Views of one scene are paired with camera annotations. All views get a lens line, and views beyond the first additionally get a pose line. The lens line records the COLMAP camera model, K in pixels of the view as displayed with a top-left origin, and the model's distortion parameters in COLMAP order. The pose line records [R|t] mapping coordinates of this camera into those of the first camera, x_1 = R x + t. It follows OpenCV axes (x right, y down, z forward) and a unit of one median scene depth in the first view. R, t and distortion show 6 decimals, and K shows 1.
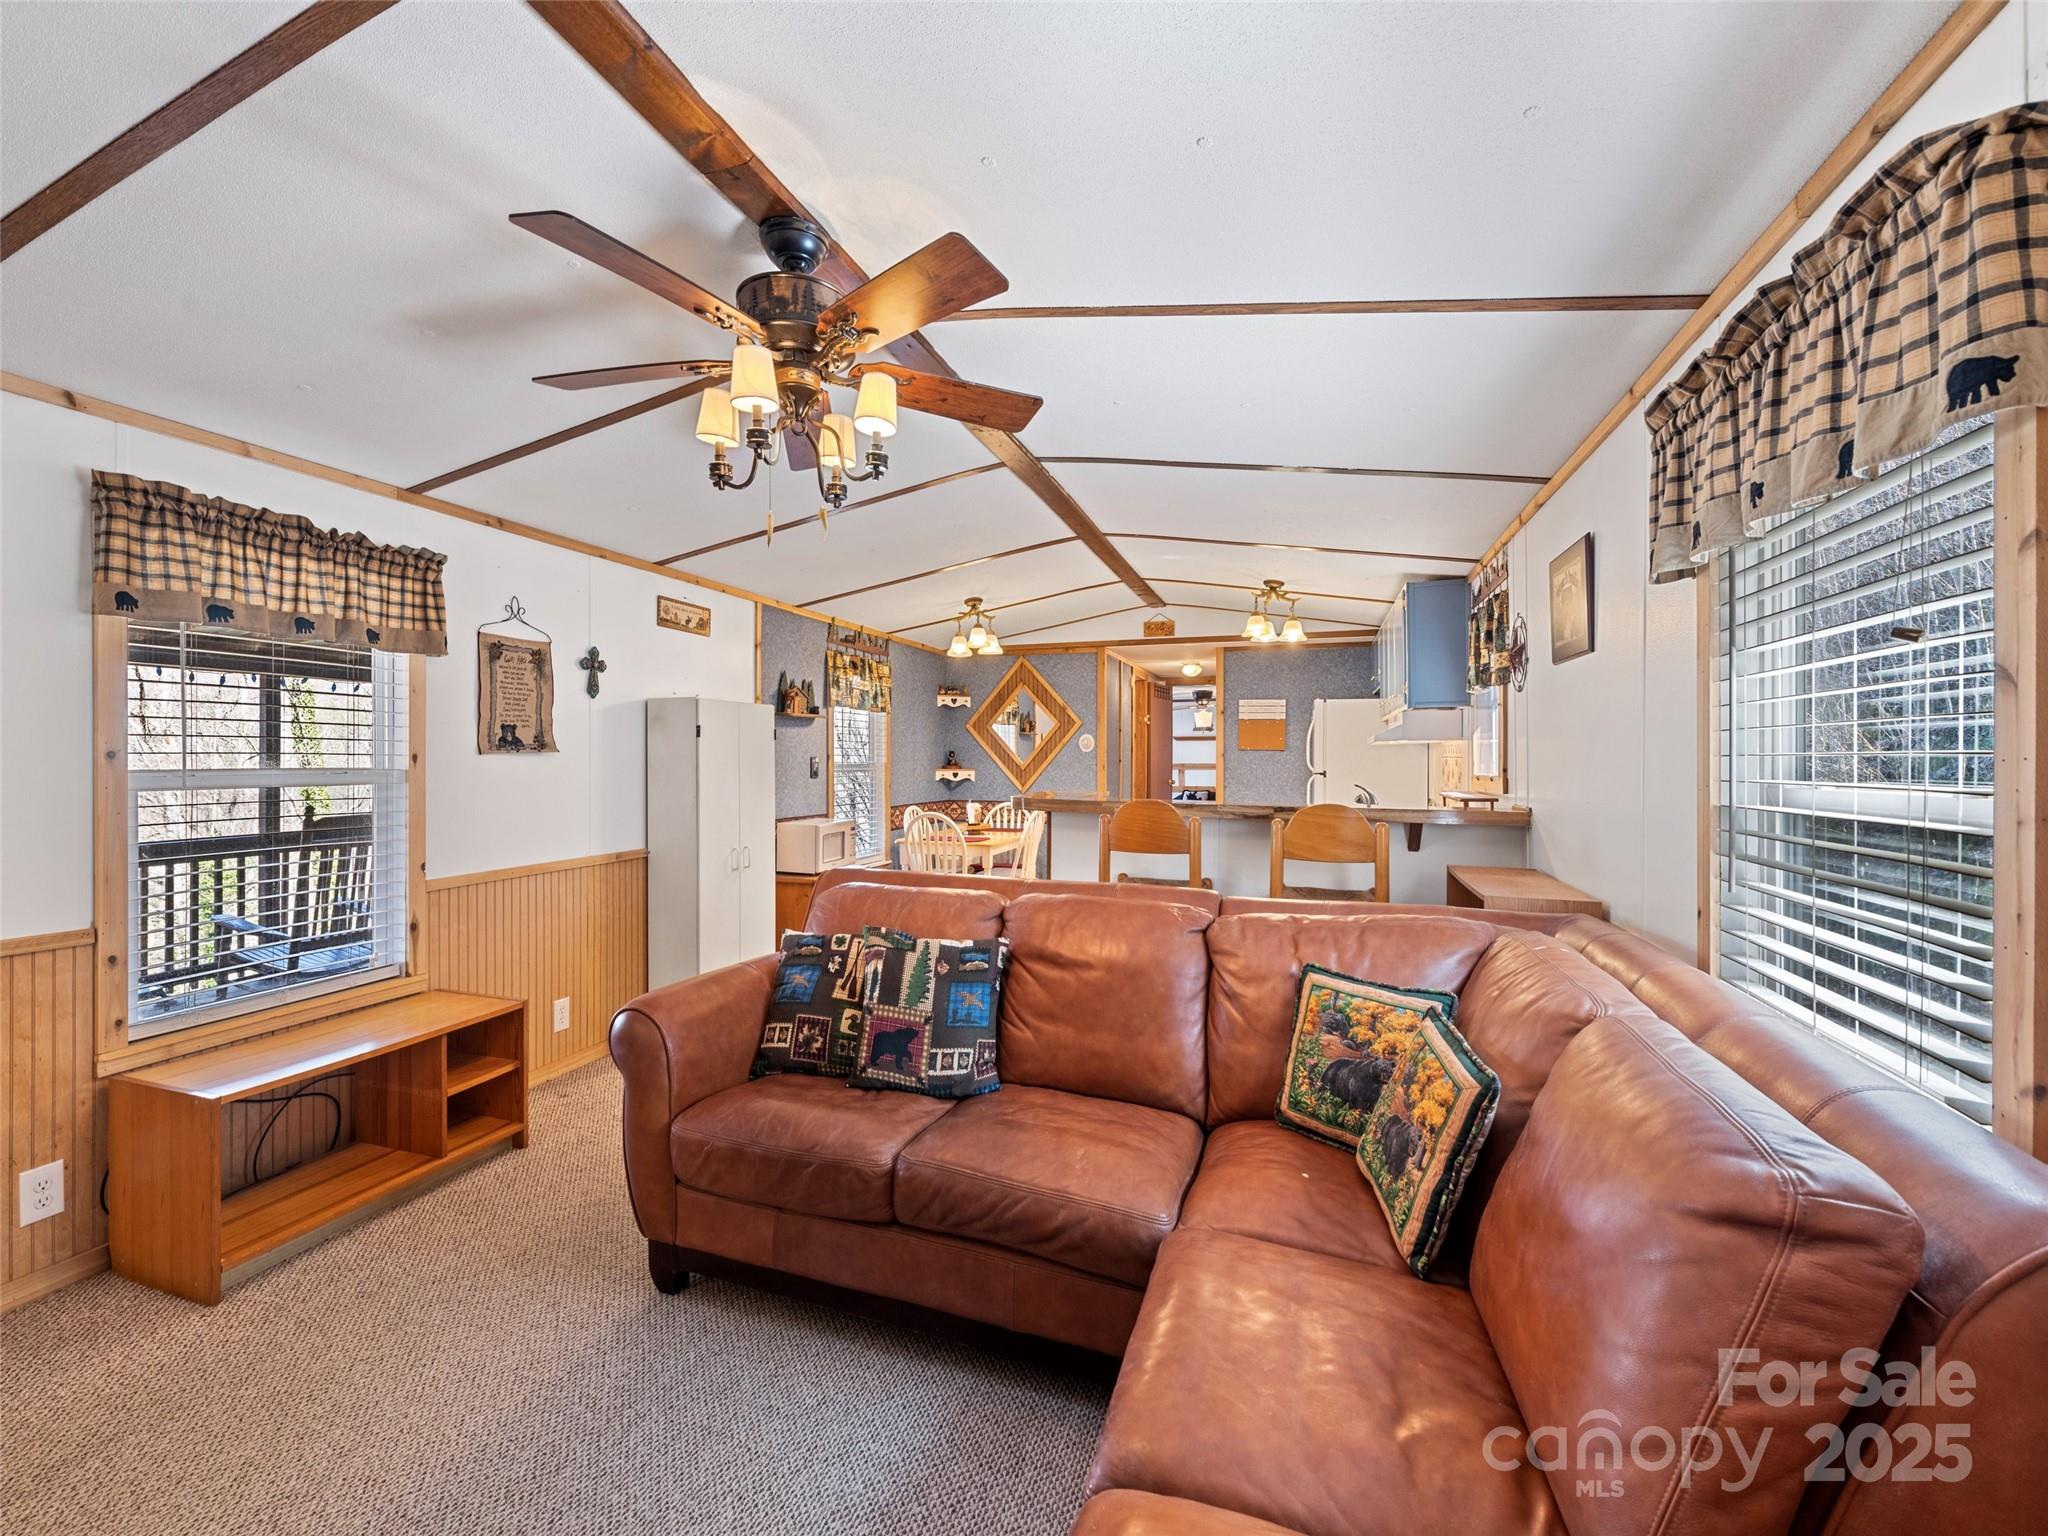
lens RADIAL K [[816.2, 0, 998.0], [0, 816.2, 759.7], [0, 0, 1]] dist [0.015774, -0.004353]
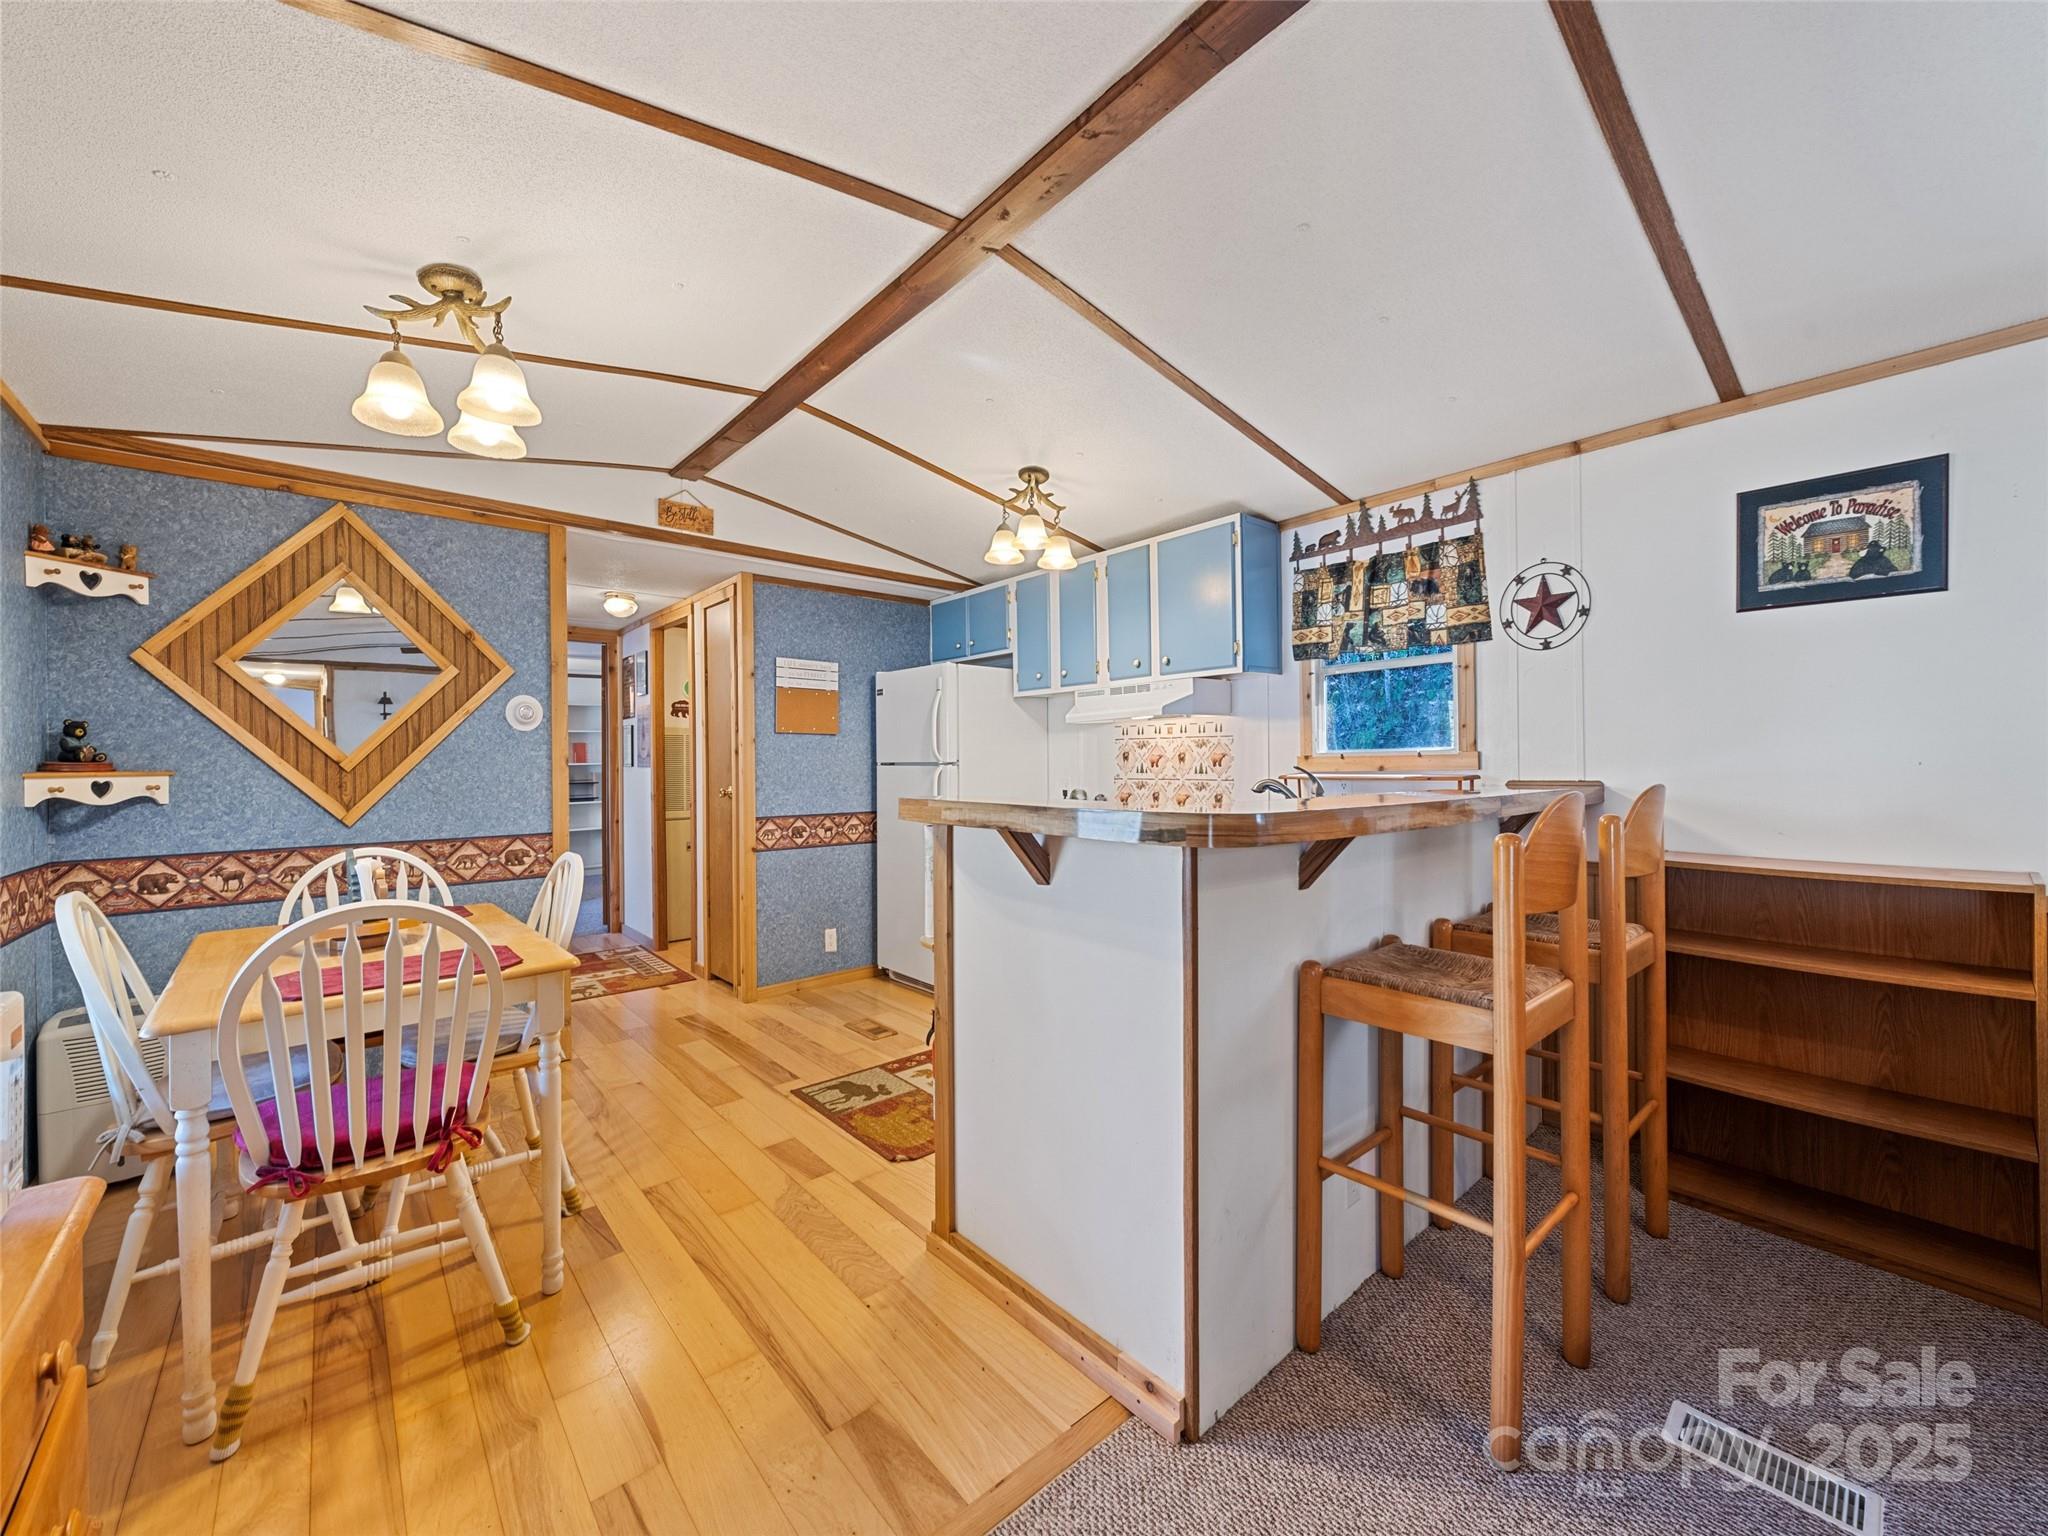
lens RADIAL K [[816.2, 0, 1031.4], [0, 816.2, 756.4], [0, 0, 1]] dist [0.015774, -0.004353]
pose [[0.477645, -0.002824, 0.878548, -0.382617], [0.014062, 0.999891, -0.004431, 0.025918], [-0.878440, 0.014471, 0.477633, 1.044492]]
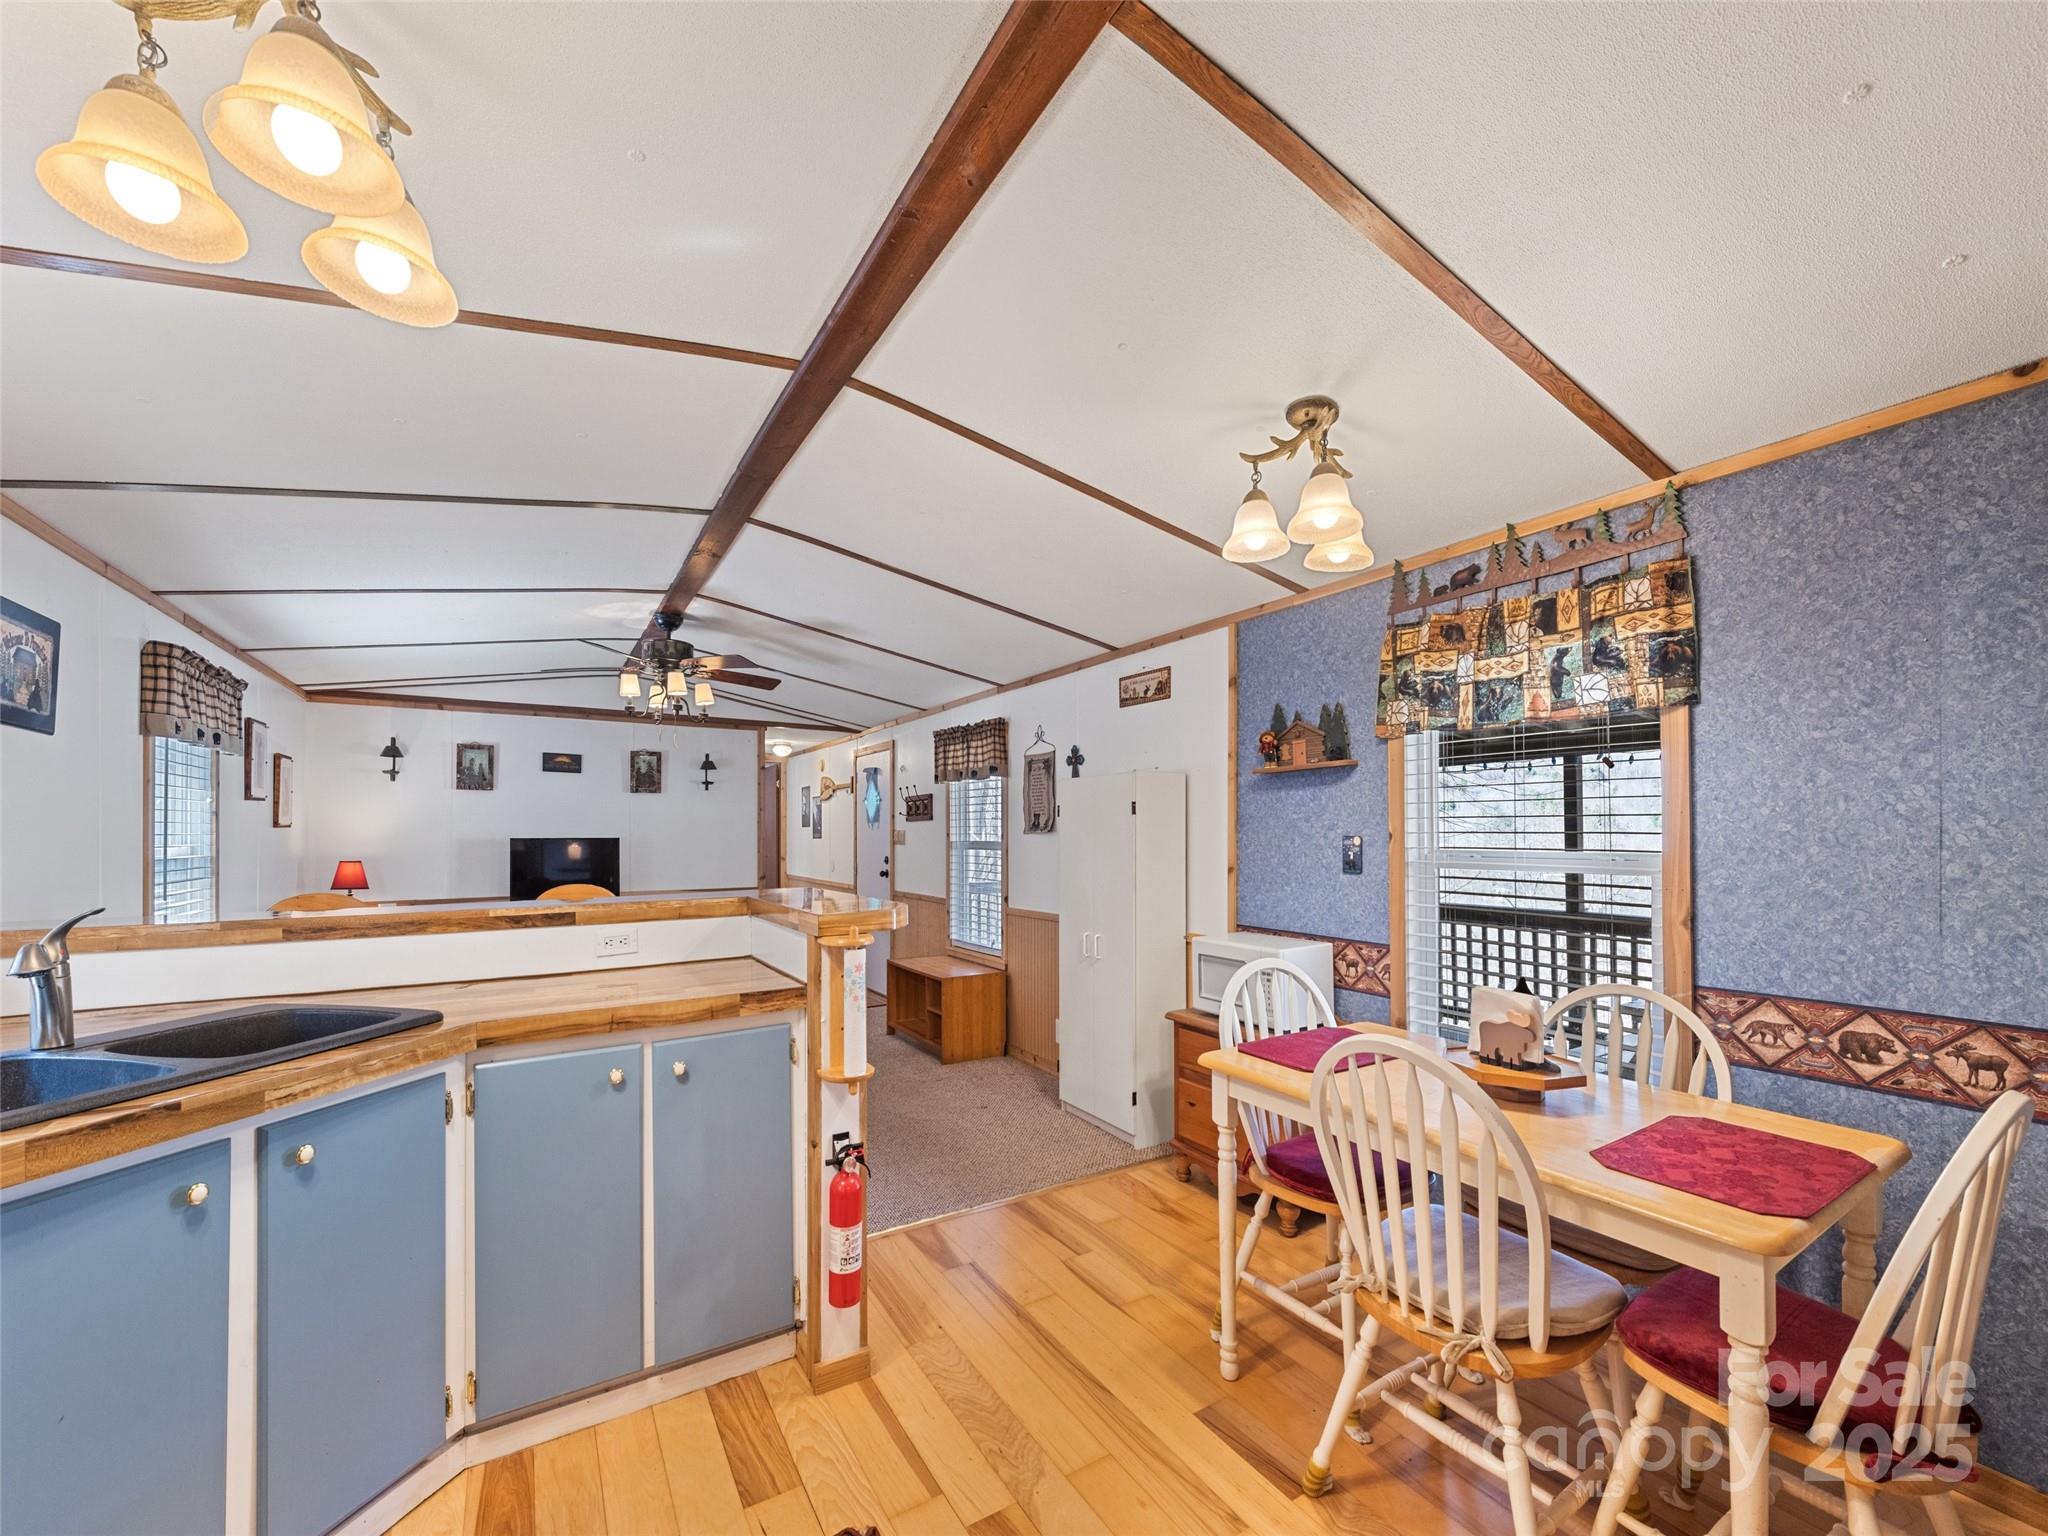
lens RADIAL K [[816.2, 0, 1040.5], [0, 816.2, 828.5], [0, 0, 1]] dist [0.015774, -0.004353]
pose [[-0.597833, -0.006672, -0.801593, 0.586930], [-0.002479, 0.999976, -0.006474, -0.006375], [0.801617, -0.001883, -0.597835, 1.920658]]
